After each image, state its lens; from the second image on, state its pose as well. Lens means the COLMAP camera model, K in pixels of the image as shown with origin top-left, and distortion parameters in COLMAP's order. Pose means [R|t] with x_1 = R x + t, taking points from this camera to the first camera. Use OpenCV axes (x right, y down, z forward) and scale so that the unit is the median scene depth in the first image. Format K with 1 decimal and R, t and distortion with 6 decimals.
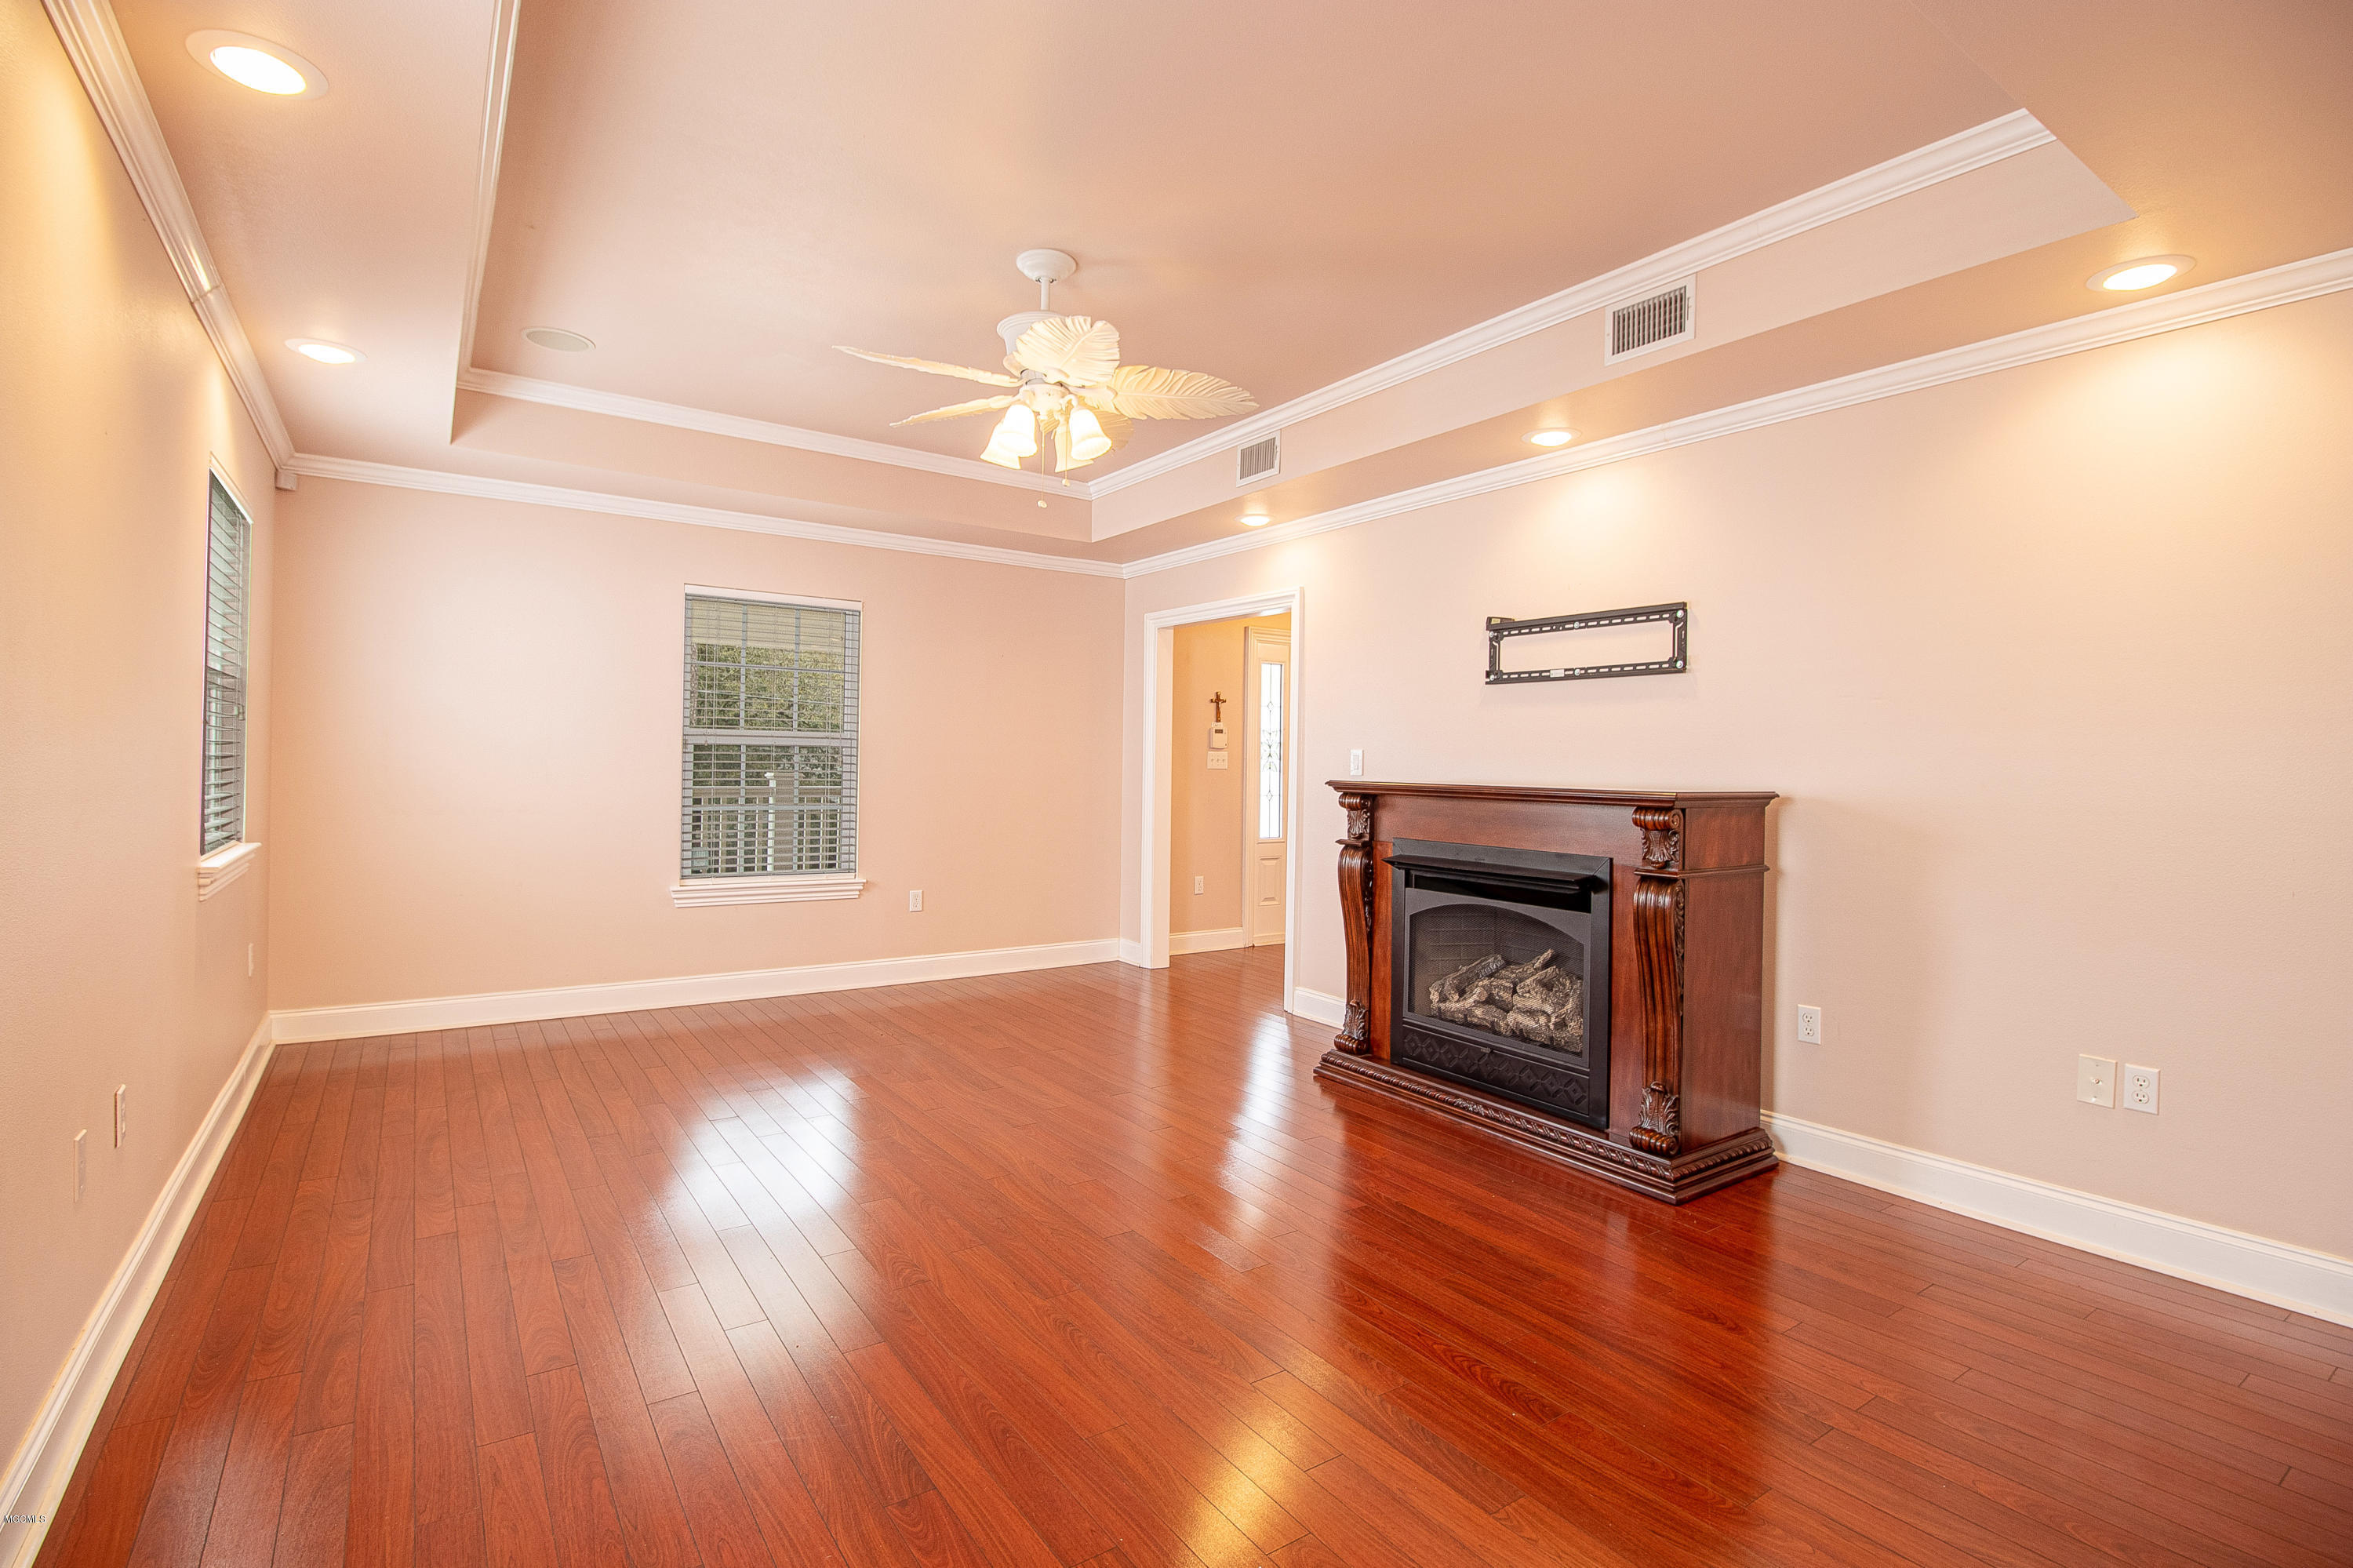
lens RADIAL K [[1106.4, 0, 1160.6], [0, 1106.4, 765.6], [0, 0, 1]] dist [0.002732, 0.000238]
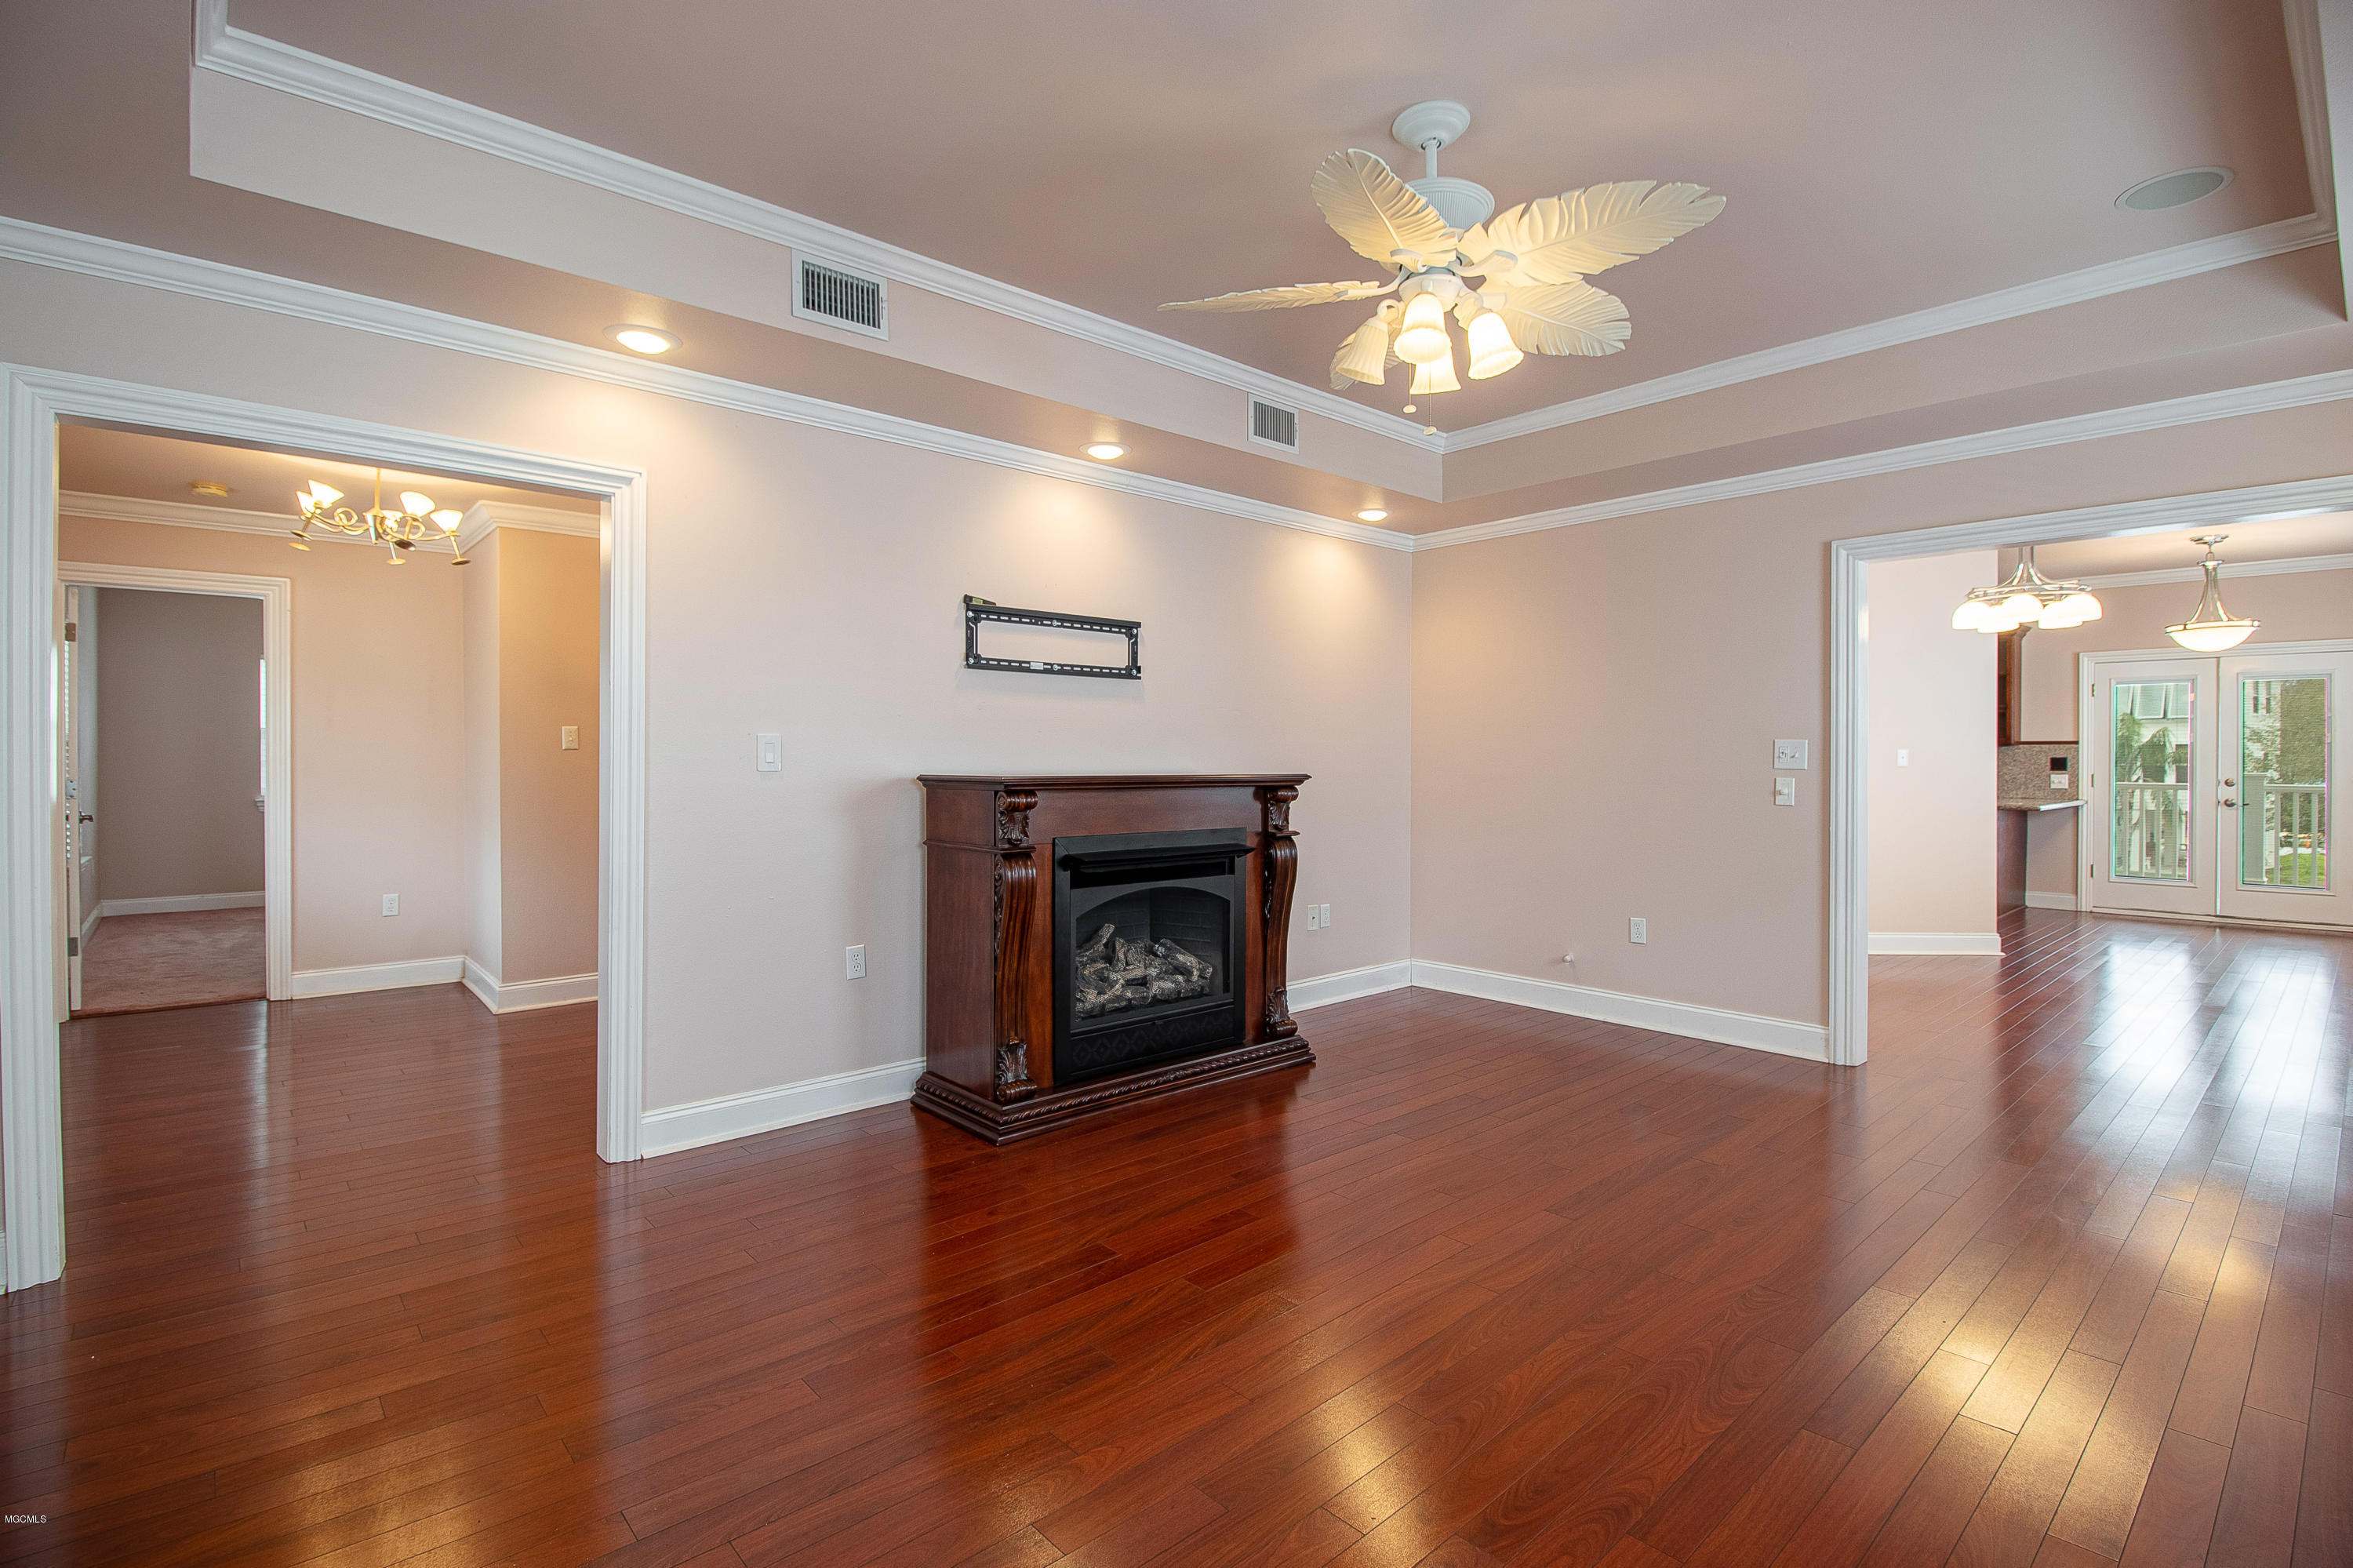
lens RADIAL K [[1106.4, 0, 1160.6], [0, 1106.4, 765.6], [0, 0, 1]] dist [0.002732, 0.000238]
pose [[-0.132132, -0.022445, 0.990978, -0.706554], [-0.002336, 0.999748, 0.022332, -0.014089], [-0.991229, 0.000636, -0.132151, 1.056547]]
